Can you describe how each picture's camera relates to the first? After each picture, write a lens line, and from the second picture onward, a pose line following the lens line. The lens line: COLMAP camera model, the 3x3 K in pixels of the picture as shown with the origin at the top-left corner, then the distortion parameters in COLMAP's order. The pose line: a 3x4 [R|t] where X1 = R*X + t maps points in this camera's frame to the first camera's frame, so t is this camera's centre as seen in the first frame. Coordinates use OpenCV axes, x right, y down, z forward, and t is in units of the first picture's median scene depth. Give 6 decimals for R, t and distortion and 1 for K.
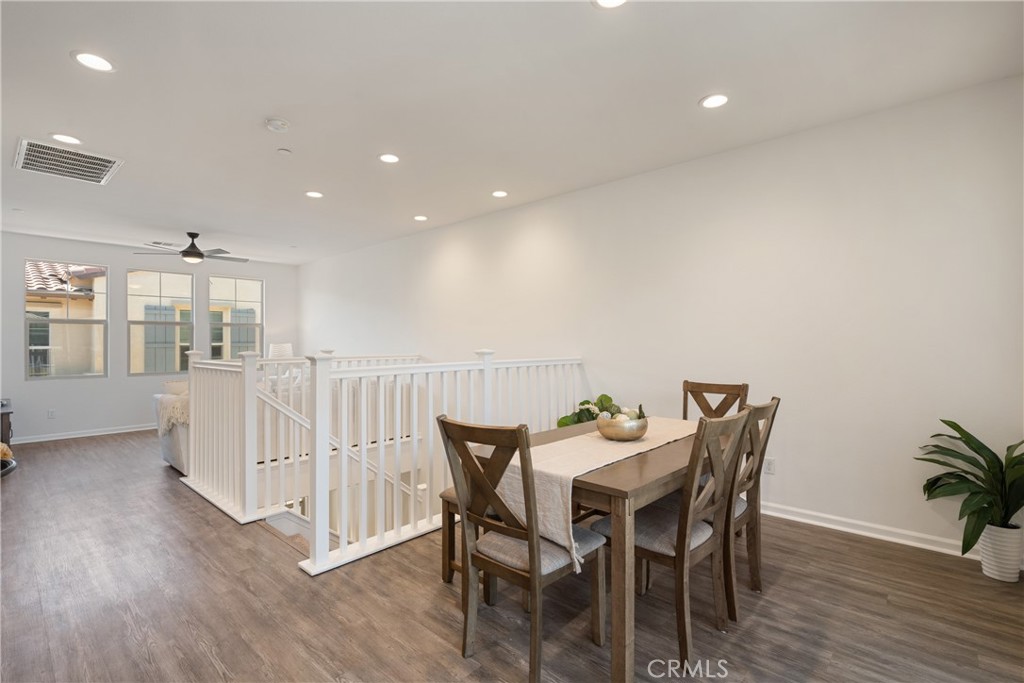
lens RADIAL K [[475.4, 0, 506.8], [0, 475.4, 338.0], [0, 0, 1]] dist [0.000377, 0.000652]
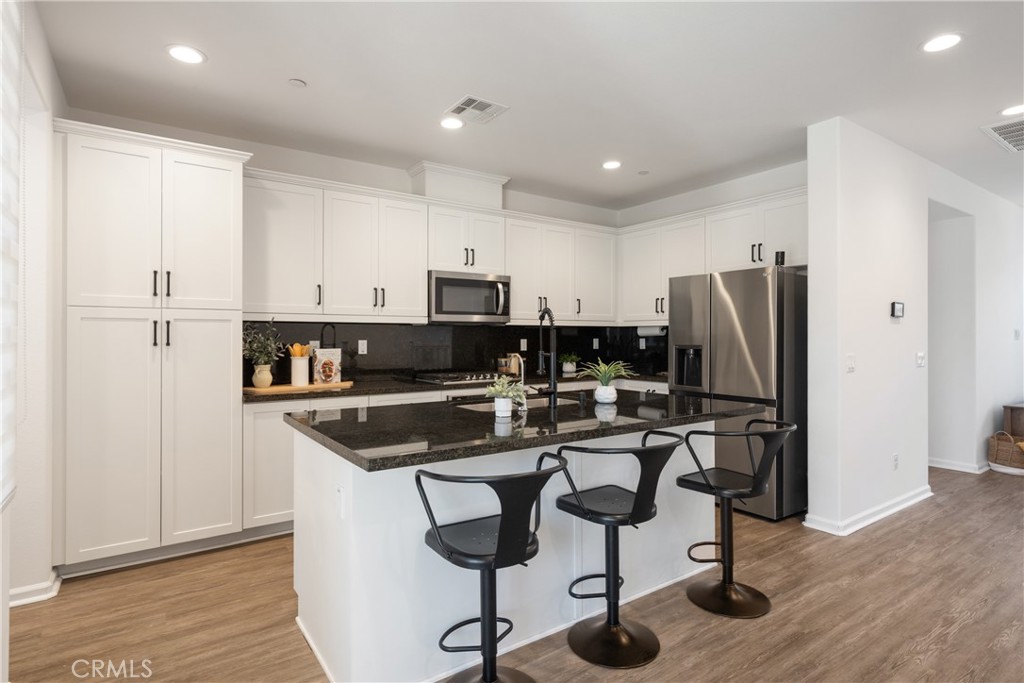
lens RADIAL K [[531.3, 0, 512.9], [0, 531.3, 335.6], [0, 0, 1]] dist [0.002651, 0.000604]
pose [[-0.209750, 0.002230, -0.977753, 0.245136], [0.012579, 0.999921, -0.000418, -0.001142], [0.977674, -0.012387, -0.209761, 0.250821]]
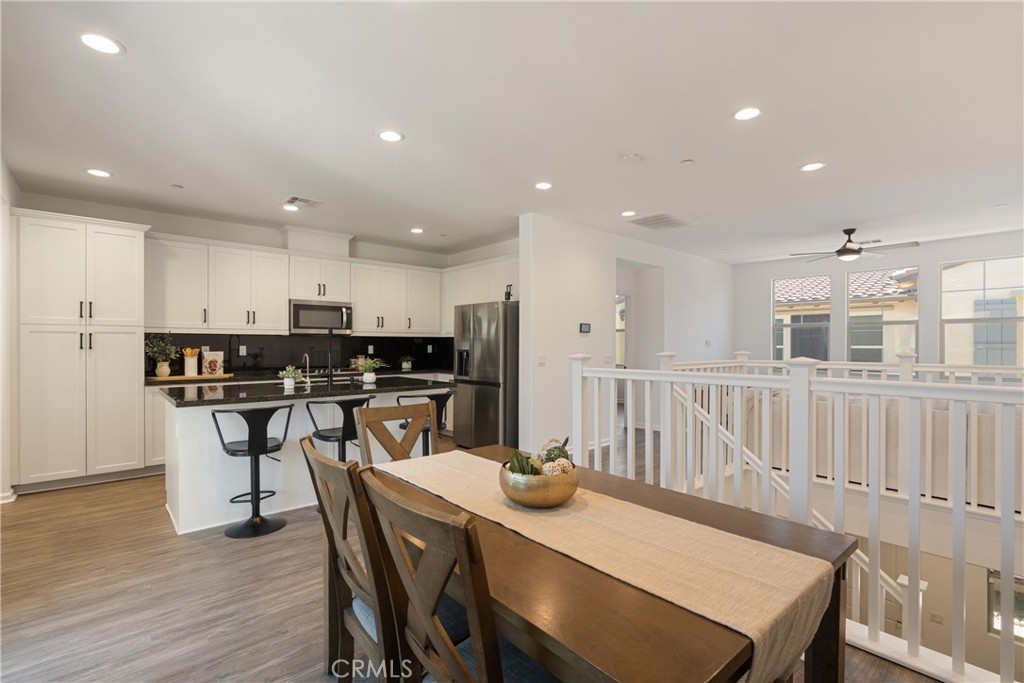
lens RADIAL K [[462.1, 0, 506.6], [0, 462.1, 346.5], [0, 0, 1]] dist [-0.003239, 0.000271]
pose [[-0.097657, 0.008962, -0.995180, 0.578487], [0.010346, 0.999915, 0.007990, 0.003119], [0.995166, -0.009516, -0.097741, 0.684042]]
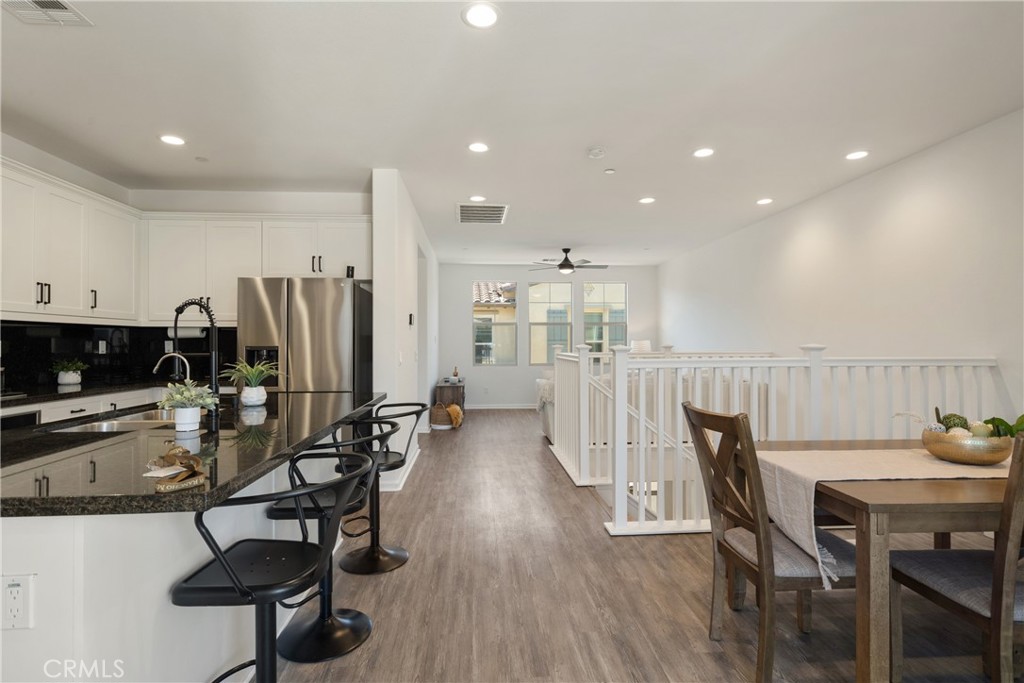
lens RADIAL K [[496.8, 0, 506.8], [0, 496.8, 340.8], [0, 0, 1]] dist [0.003420, 0.001062]
pose [[0.725595, -0.000078, -0.688122, 0.173410], [0.005914, 0.999964, 0.006122, 0.008682], [0.688096, -0.008511, 0.725569, -0.042676]]
